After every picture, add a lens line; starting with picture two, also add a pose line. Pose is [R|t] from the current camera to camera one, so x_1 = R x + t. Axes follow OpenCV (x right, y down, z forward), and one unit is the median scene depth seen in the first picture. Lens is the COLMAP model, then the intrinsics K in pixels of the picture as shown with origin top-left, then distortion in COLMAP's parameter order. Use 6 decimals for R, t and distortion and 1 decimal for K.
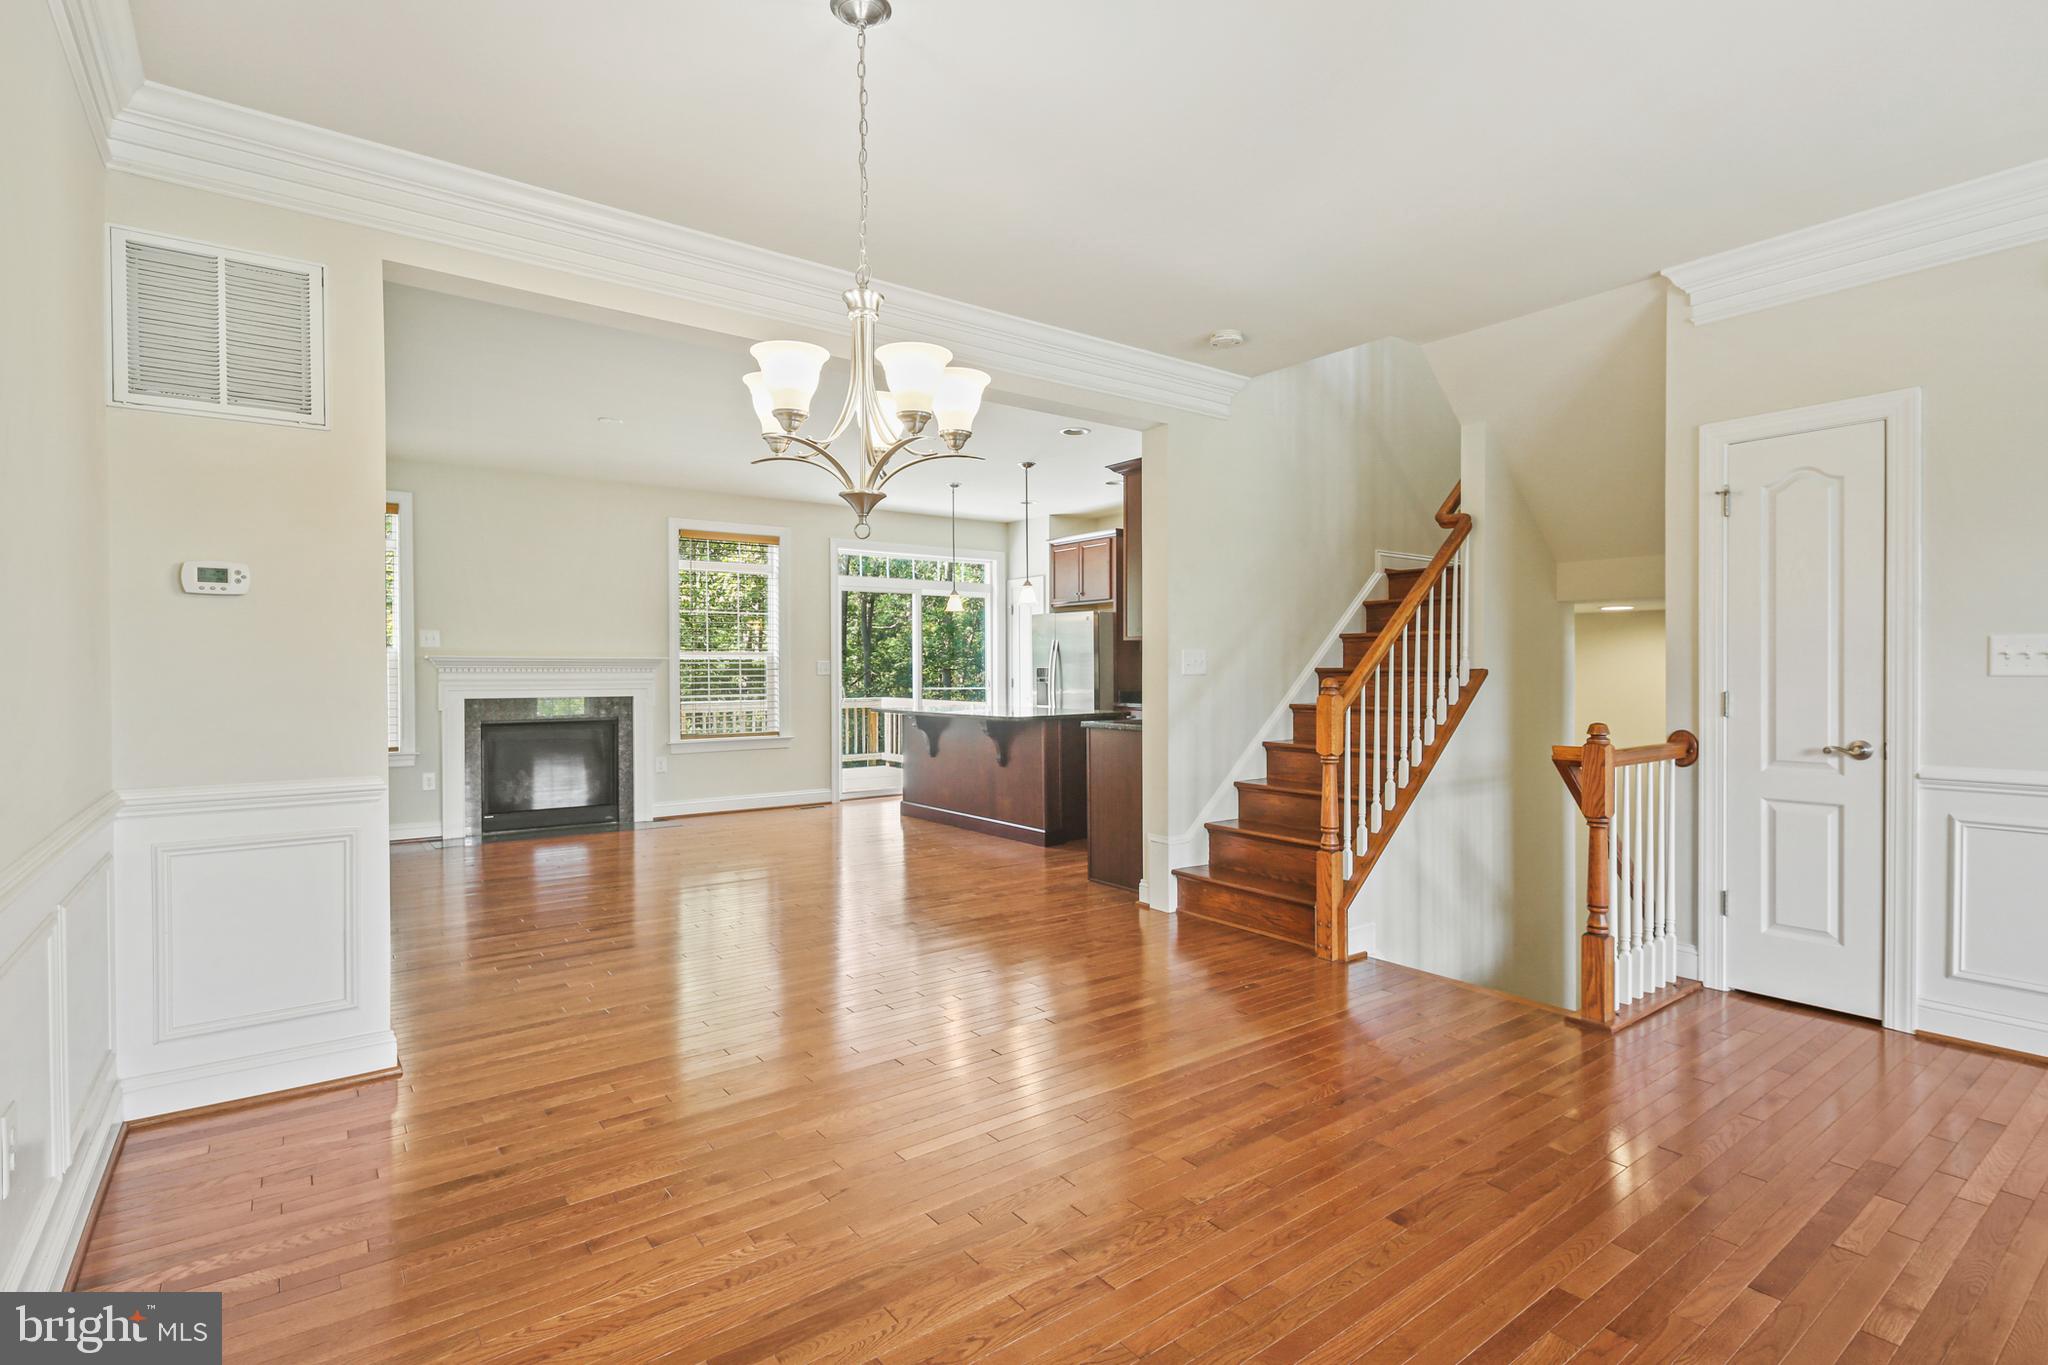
lens RADIAL K [[987.2, 0, 1030.0], [0, 987.2, 677.2], [0, 0, 1]] dist [0.004072, -0.004712]
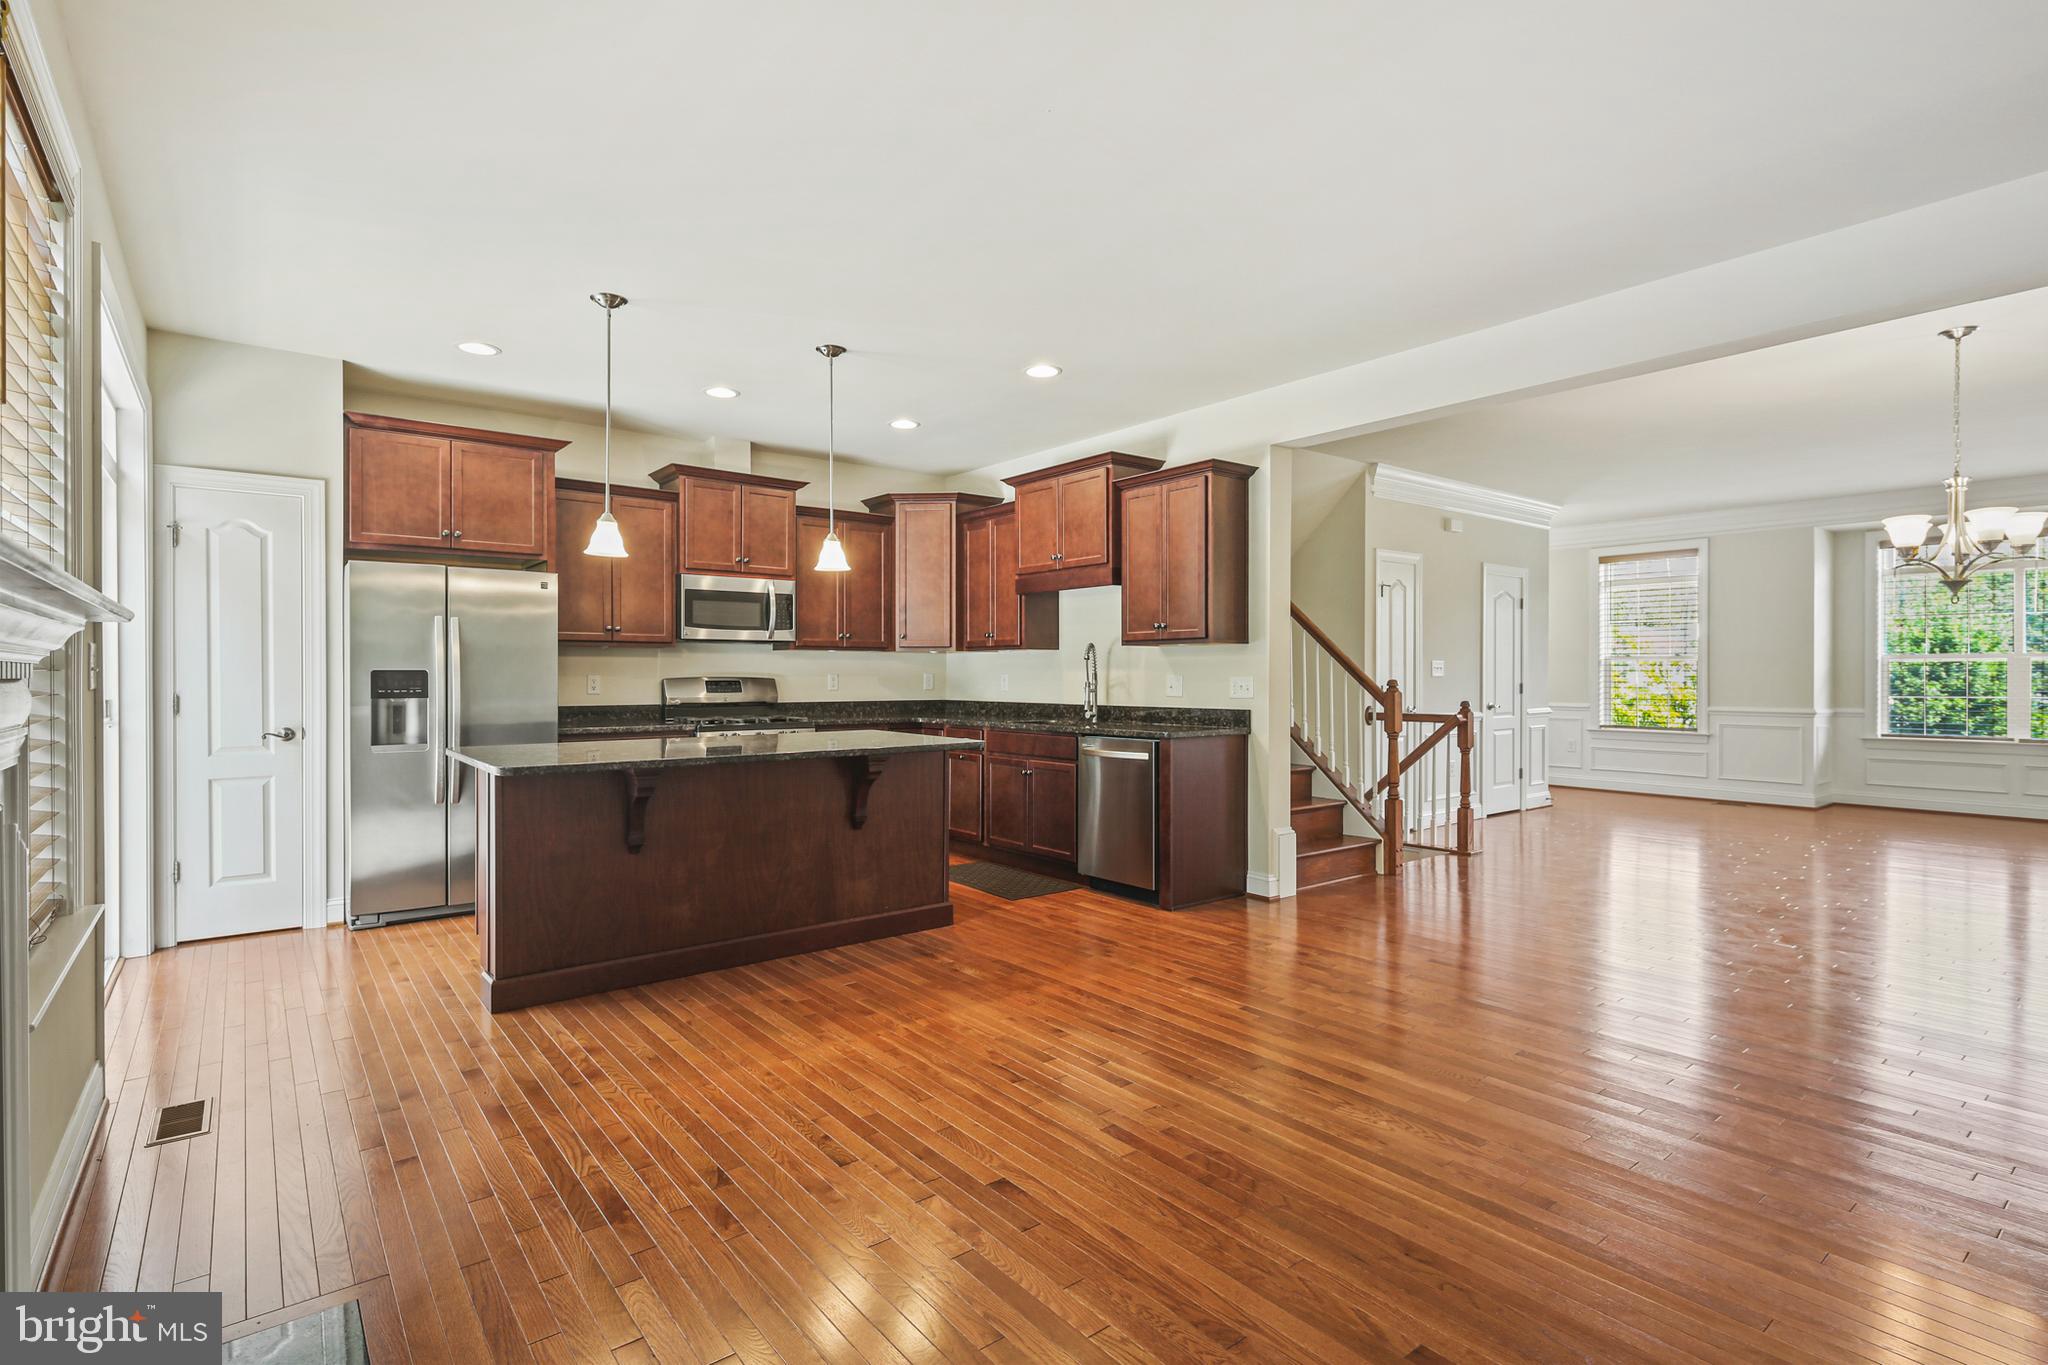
lens RADIAL K [[987.2, 0, 1030.0], [0, 987.2, 677.2], [0, 0, 1]] dist [0.004072, -0.004712]
pose [[-0.024131, -0.000780, 0.999709, -0.921898], [0.007971, 0.999968, 0.000972, -0.006440], [-0.999677, 0.007992, -0.024124, 1.279167]]
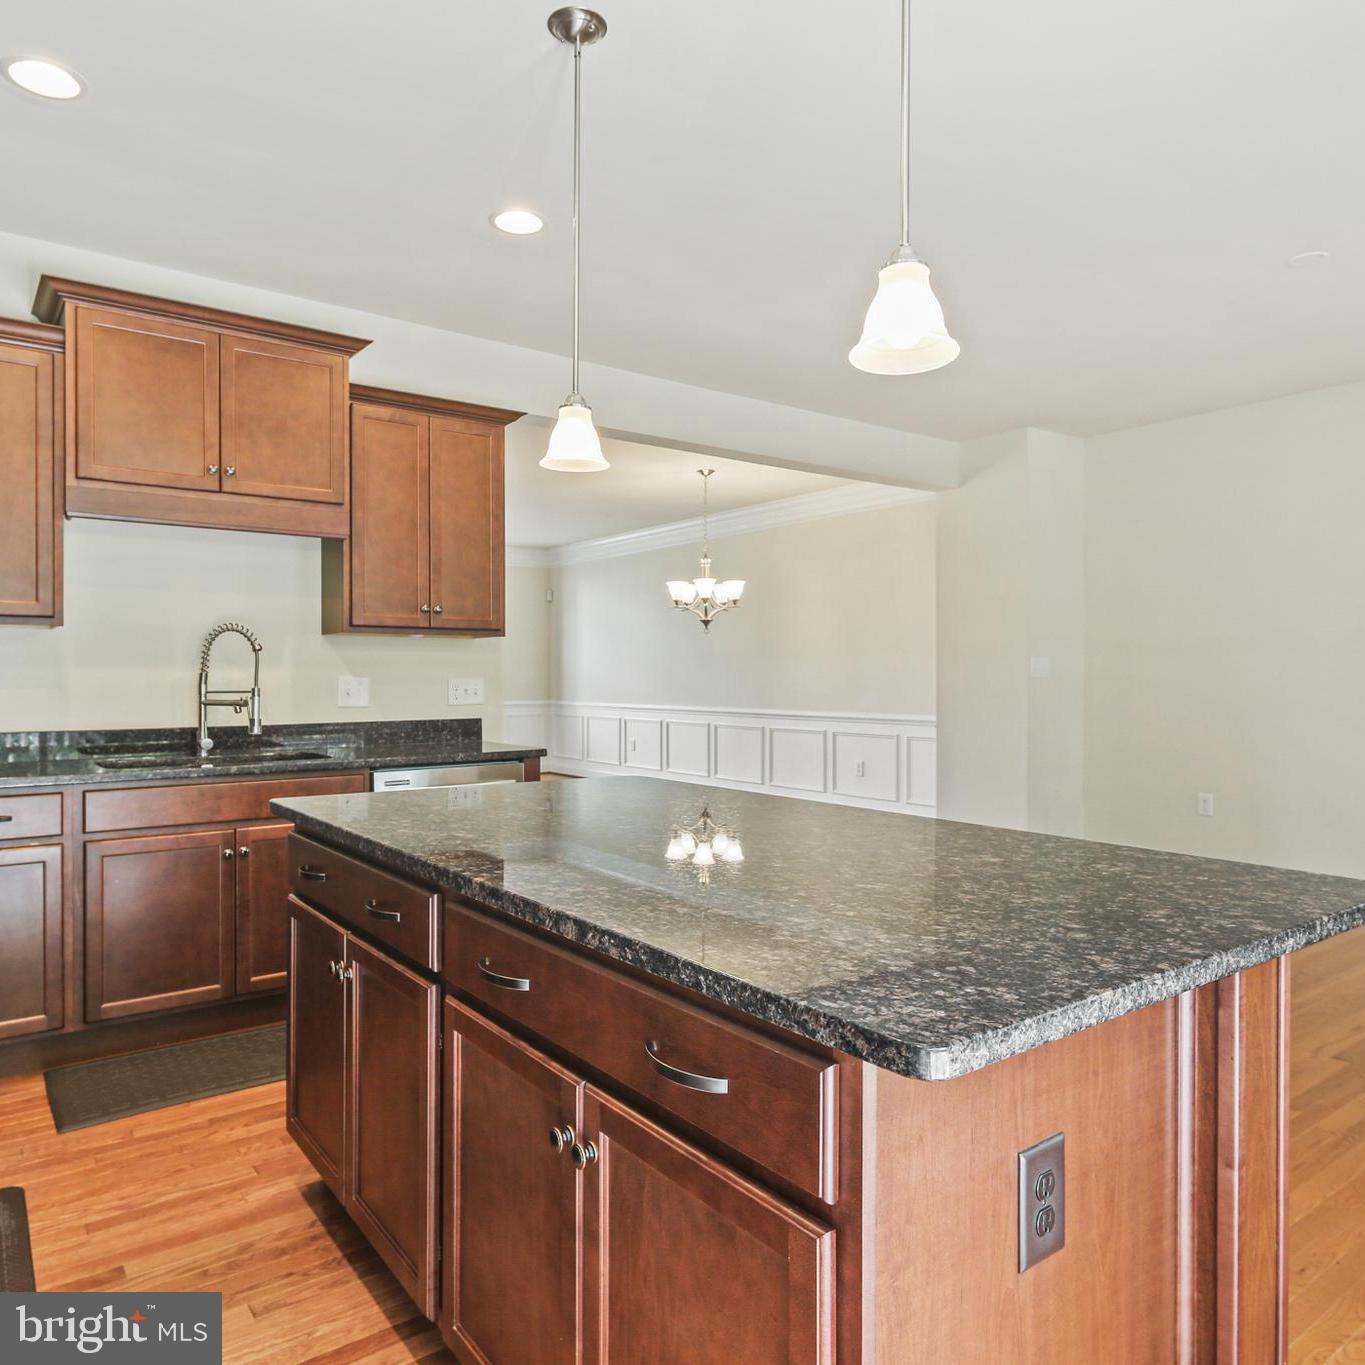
lens RADIAL K [[976.6, 0, 682.5], [0, 976.6, 682.5], [0, 0, 1]] dist [0.000171, 0.001669]
pose [[-0.999992, 0.003947, 0.000592, -0.040908], [0.003955, 0.999885, 0.014625, -0.012420], [-0.000534, 0.014627, -0.999893, 1.896272]]
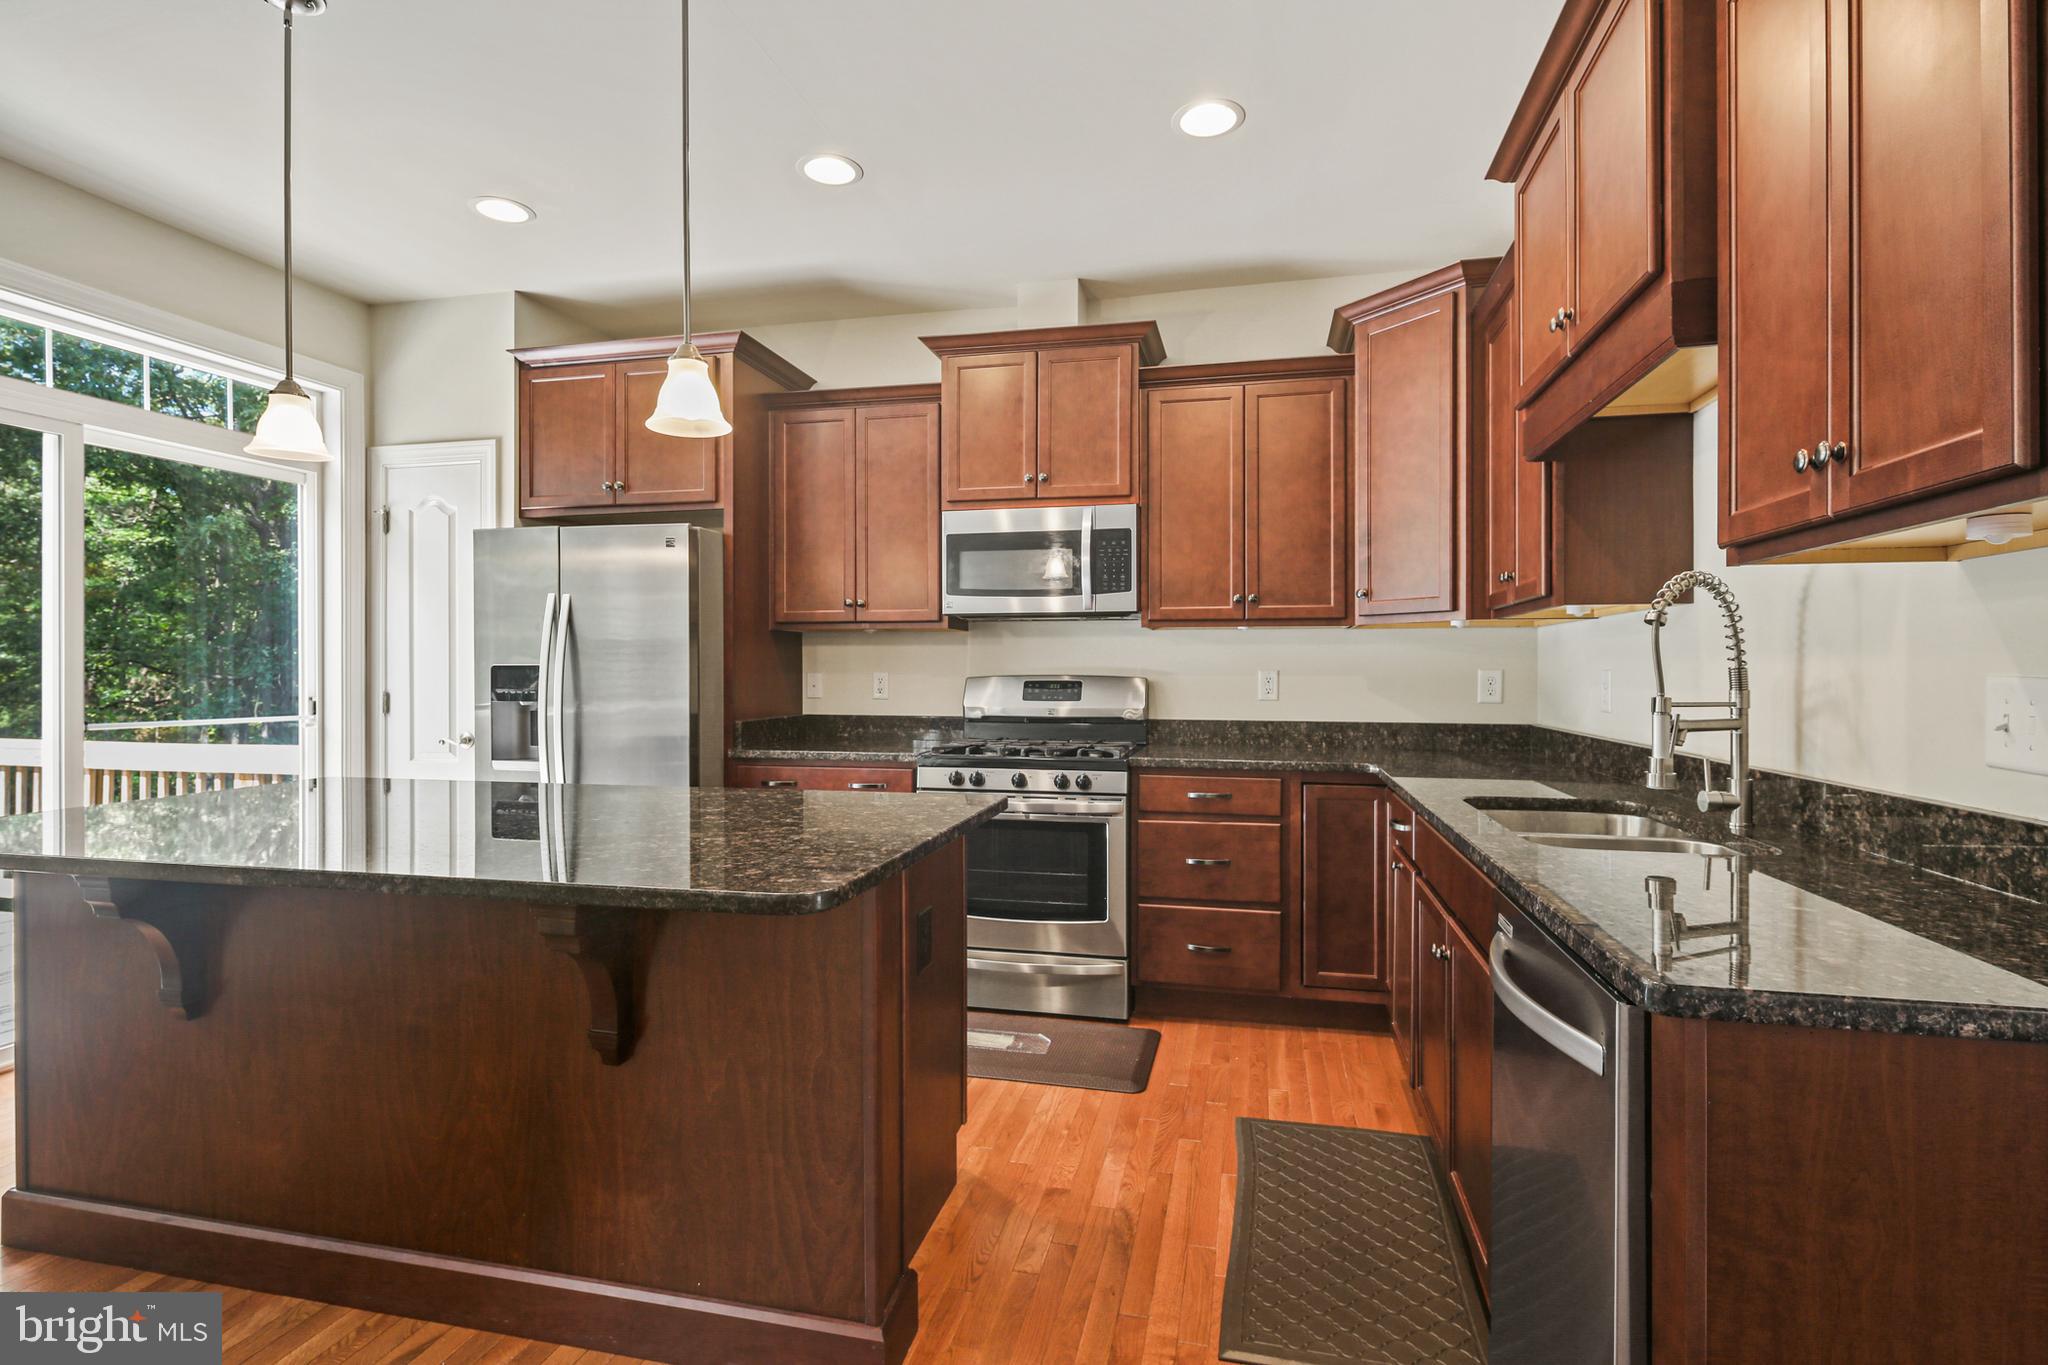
lens RADIAL K [[987.2, 0, 1030.0], [0, 987.2, 677.2], [0, 0, 1]] dist [0.004072, -0.004712]
pose [[0.769047, -0.003075, 0.639185, -0.148848], [0.003467, 0.999994, 0.000639, -0.007838], [-0.639183, 0.001725, 0.769053, 1.051040]]
